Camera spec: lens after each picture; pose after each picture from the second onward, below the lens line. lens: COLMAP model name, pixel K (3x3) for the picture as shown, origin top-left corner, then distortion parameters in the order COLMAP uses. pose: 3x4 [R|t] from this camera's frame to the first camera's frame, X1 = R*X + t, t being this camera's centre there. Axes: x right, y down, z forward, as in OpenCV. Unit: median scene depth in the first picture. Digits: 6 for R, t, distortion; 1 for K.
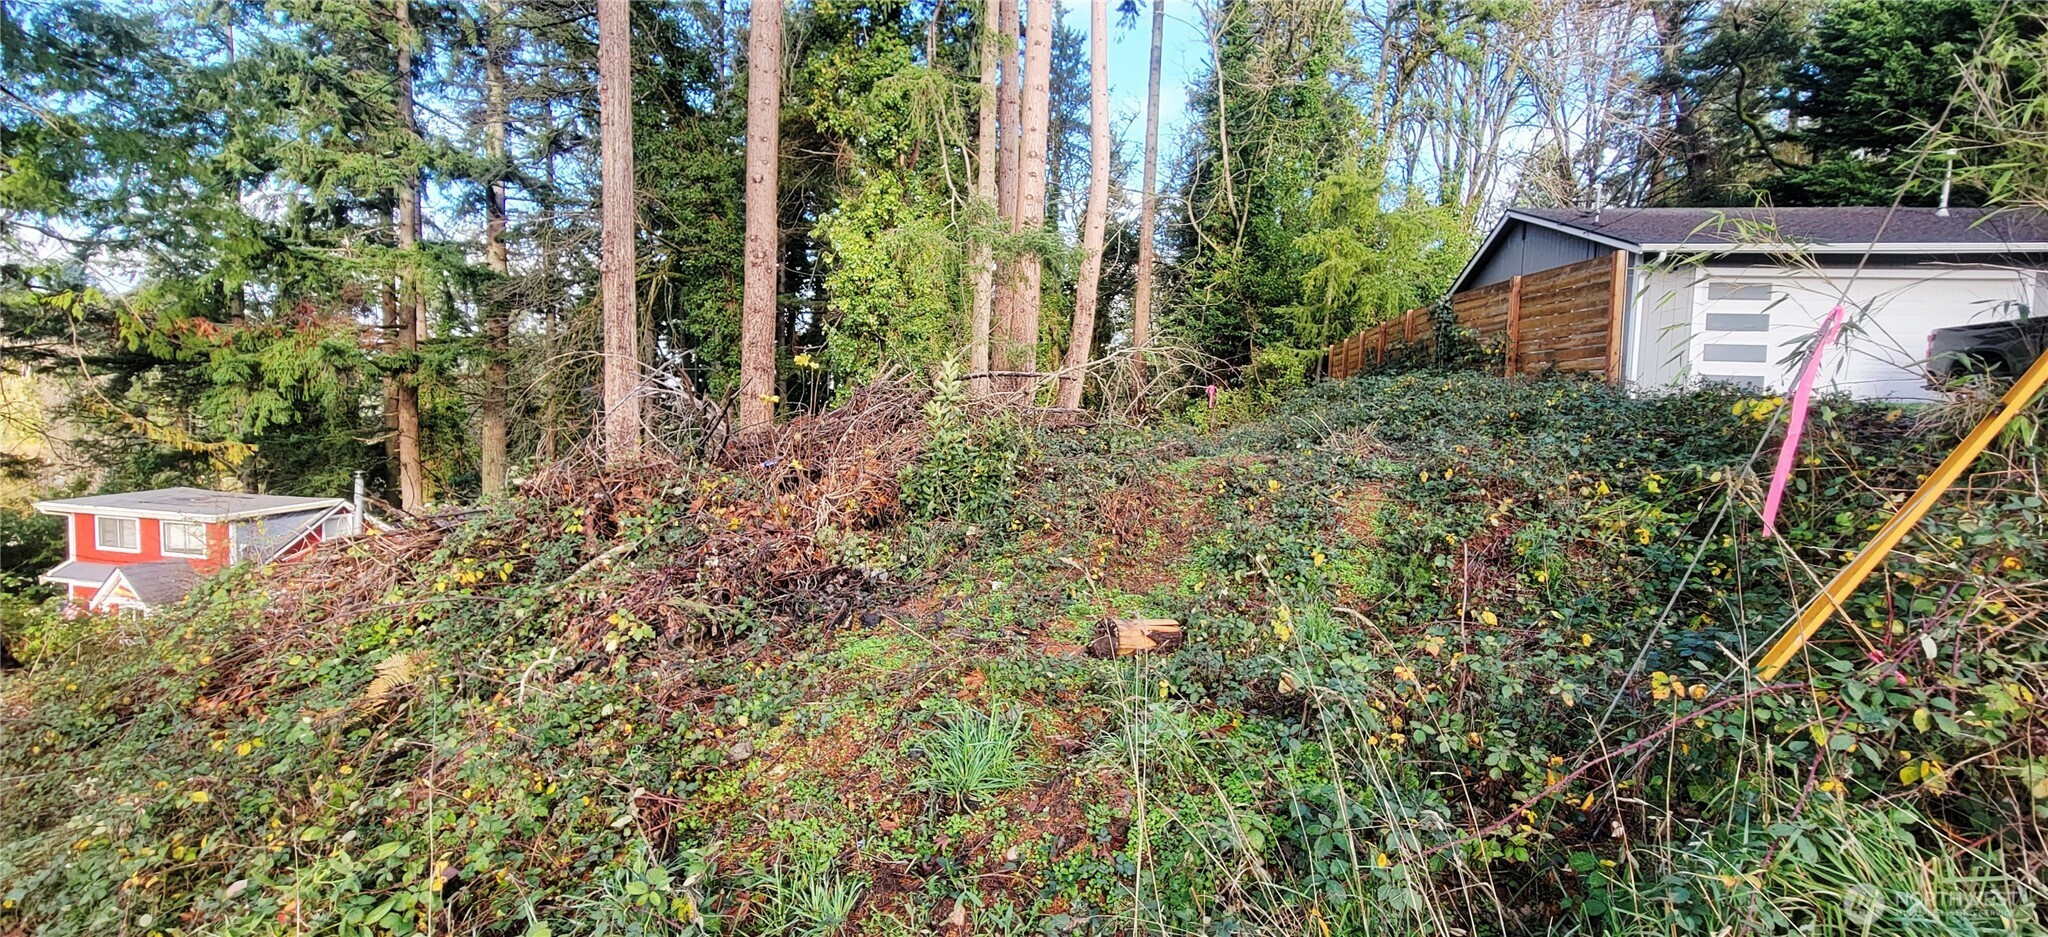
lens RADIAL K [[863.0, 0, 1034.9], [0, 863.0, 464.6], [0, 0, 1]] dist [0.000534, 0.000498]
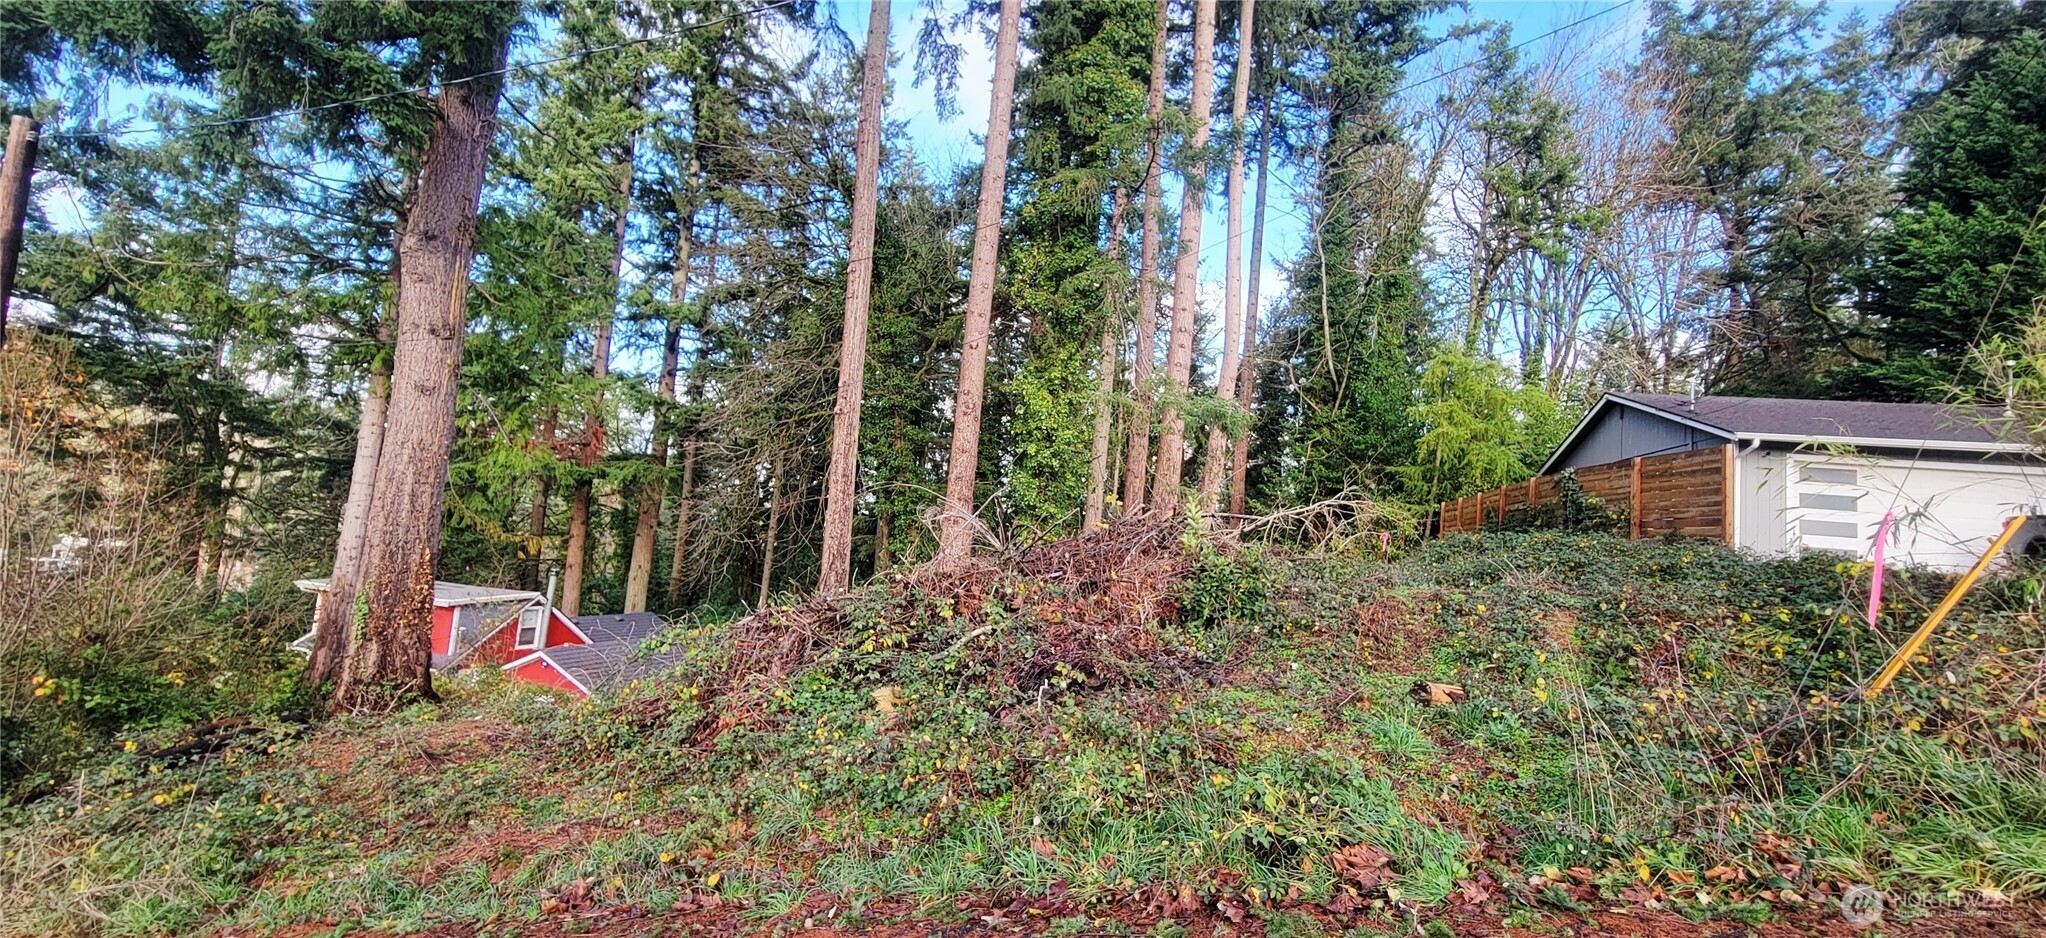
lens RADIAL K [[862.2, 0, 1033.9], [0, 862.2, 465.1], [0, 0, 1]] dist [0.000534, 0.000498]
pose [[0.996813, 0.047237, -0.064287, -0.219812], [-0.056733, 0.986289, -0.154972, 0.032131], [0.056086, 0.158125, 0.985825, -0.260131]]
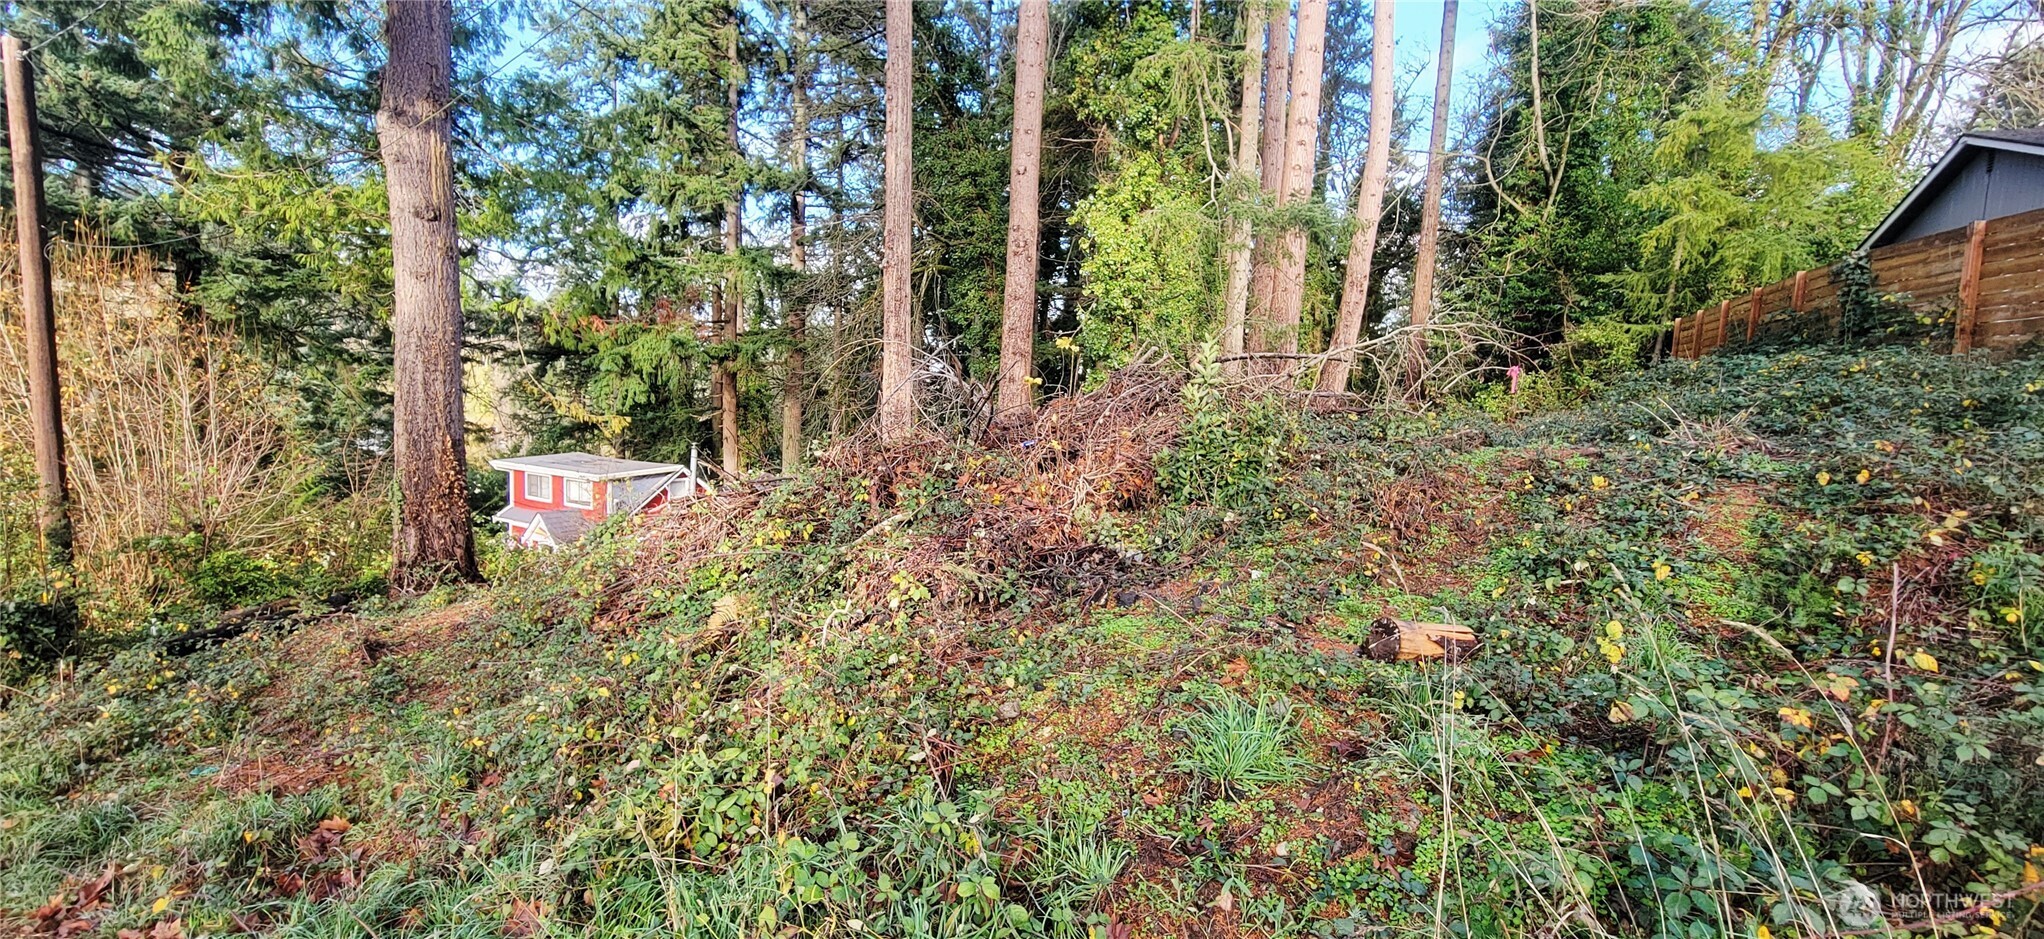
lens RADIAL K [[863.8, 0, 987.0], [0, 863.8, 466.4], [0, 0, 1]] dist [0.006207, -0.005333]
pose [[0.944137, 0.032915, -0.327907, -0.009096], [-0.026632, 0.999366, 0.023634, 0.002525], [0.328477, -0.013581, 0.944414, -0.003858]]
